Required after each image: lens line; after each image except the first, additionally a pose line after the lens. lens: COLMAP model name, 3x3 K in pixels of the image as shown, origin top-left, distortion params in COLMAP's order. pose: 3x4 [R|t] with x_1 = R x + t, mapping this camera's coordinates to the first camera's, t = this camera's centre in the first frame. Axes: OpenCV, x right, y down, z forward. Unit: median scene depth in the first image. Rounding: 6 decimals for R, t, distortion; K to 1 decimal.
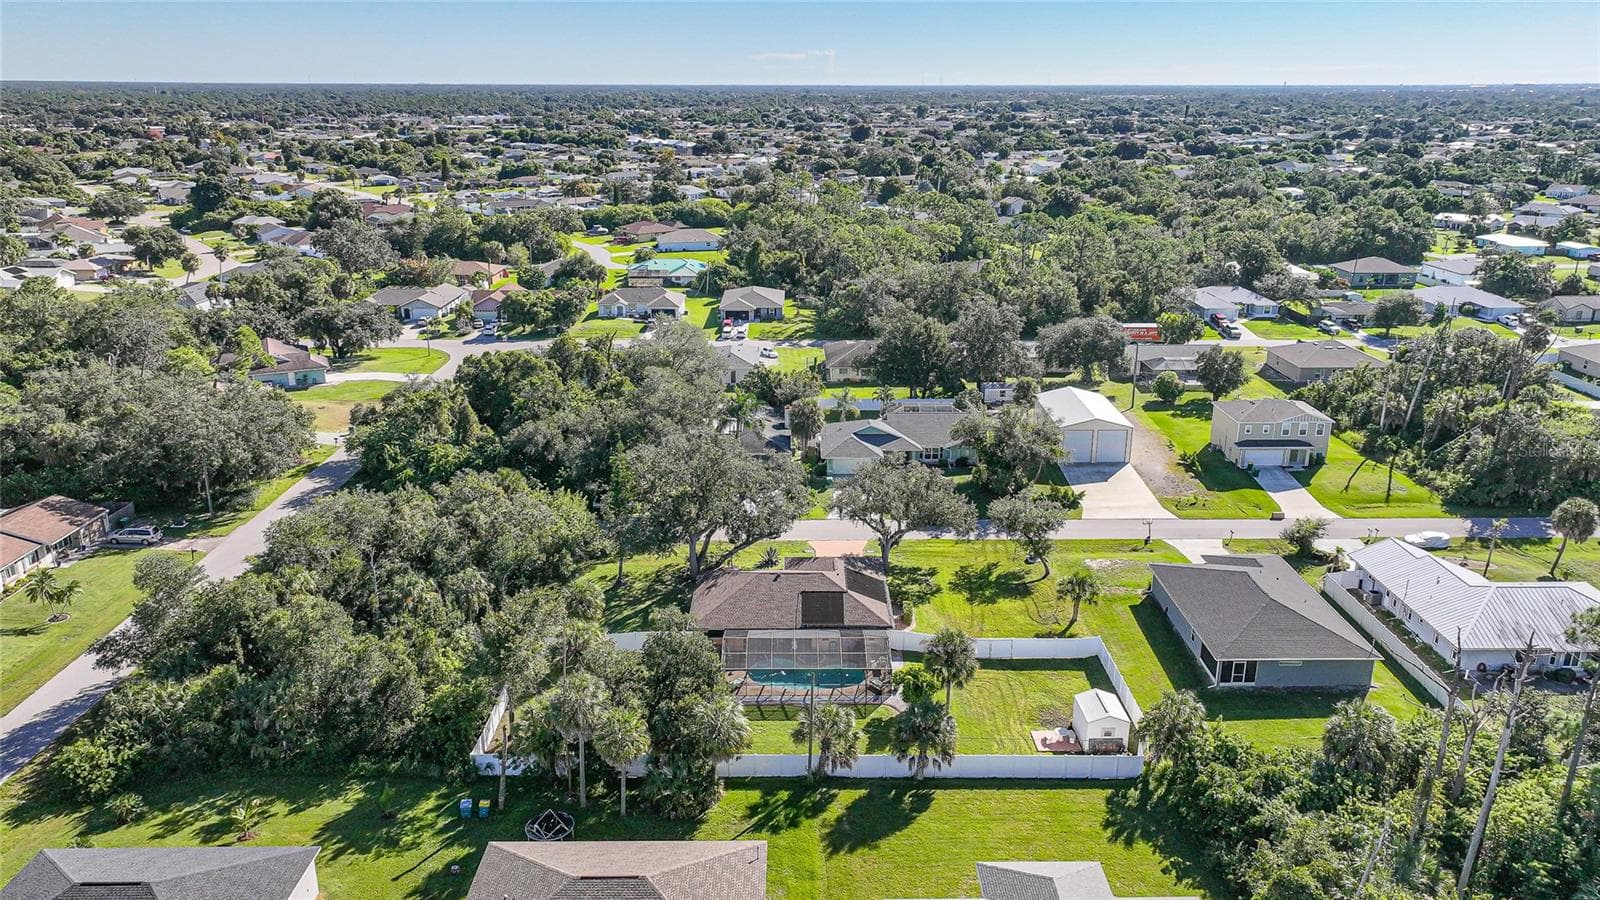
lens RADIAL K [[1120.4, 0, 806.4], [0, 1120.4, 444.3], [0, 0, 1]] dist [-0.001771, 0.015382]
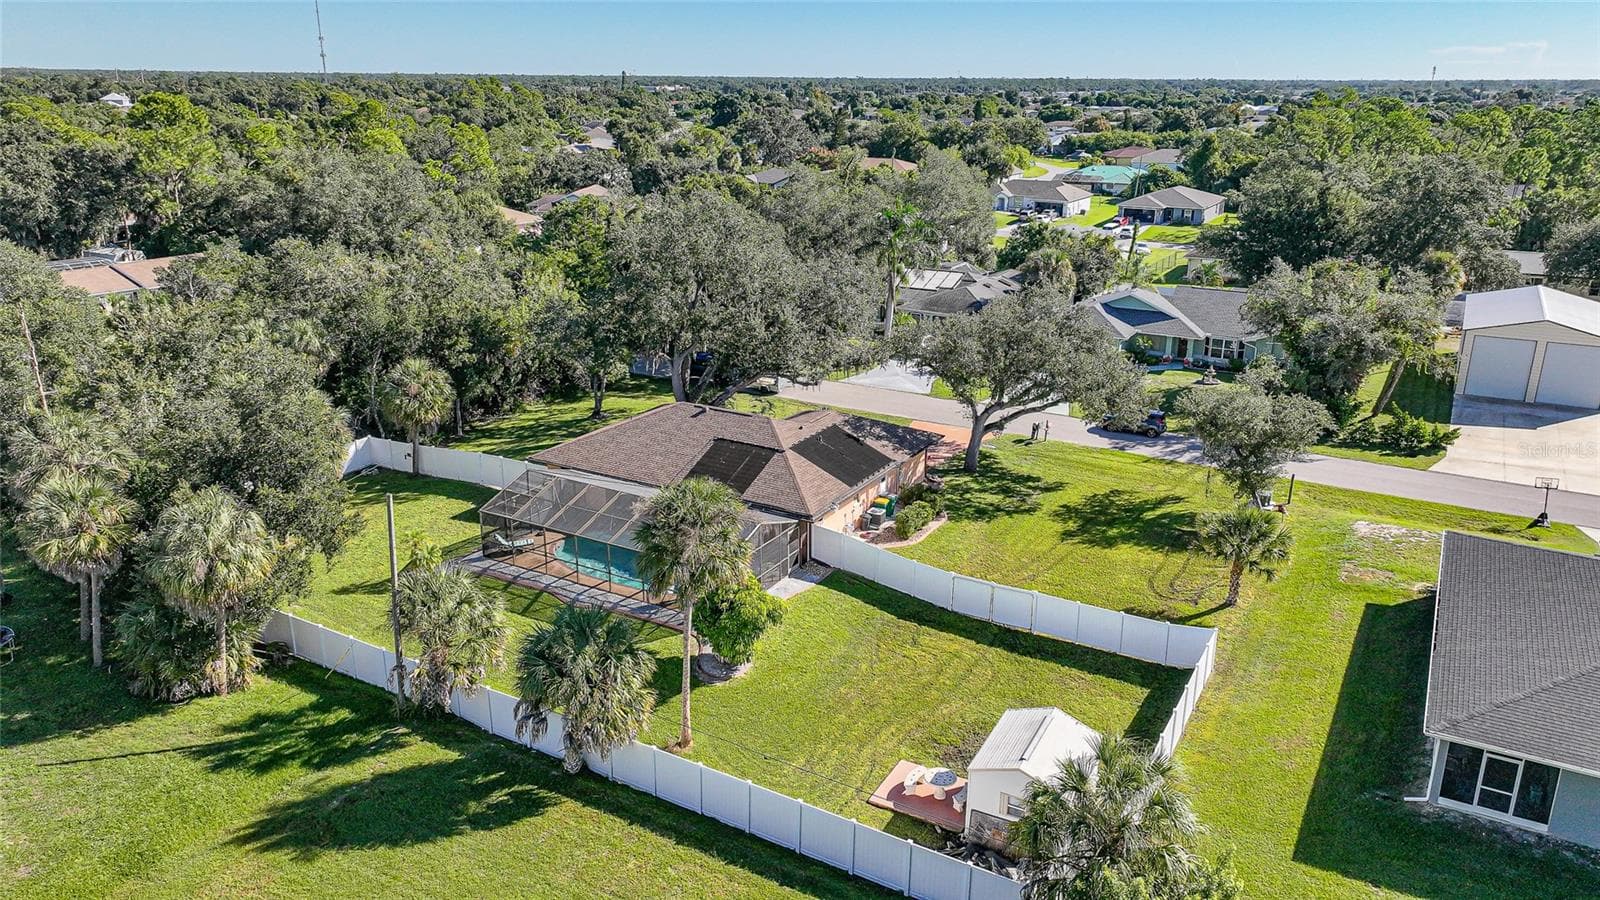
lens RADIAL K [[1120.4, 0, 806.4], [0, 1120.4, 444.3], [0, 0, 1]] dist [-0.001771, 0.015382]
pose [[0.861400, 0.159674, -0.482178, 0.285734], [-0.158786, 0.986377, 0.042971, 0.090930], [0.482470, 0.039548, 0.875019, 0.452114]]
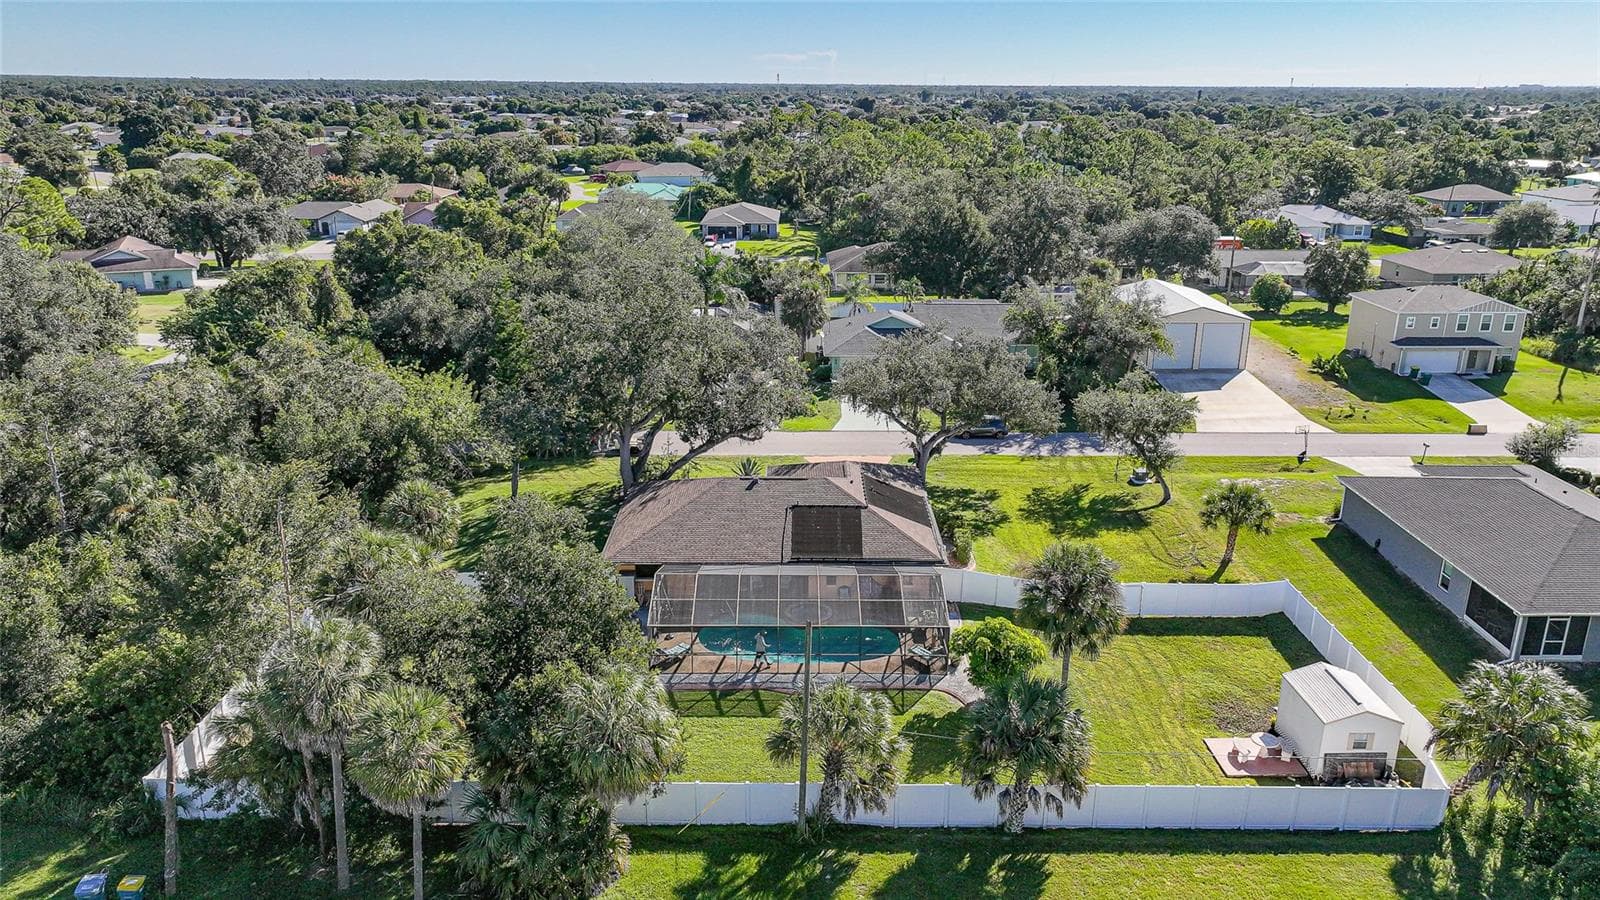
lens RADIAL K [[1120.4, 0, 806.4], [0, 1120.4, 444.3], [0, 0, 1]] dist [-0.001771, 0.015382]
pose [[0.999988, 0.004981, -0.000143, 0.002897], [-0.004981, 0.999987, -0.000661, 0.087836], [0.000140, 0.000661, 1.000000, 0.349774]]
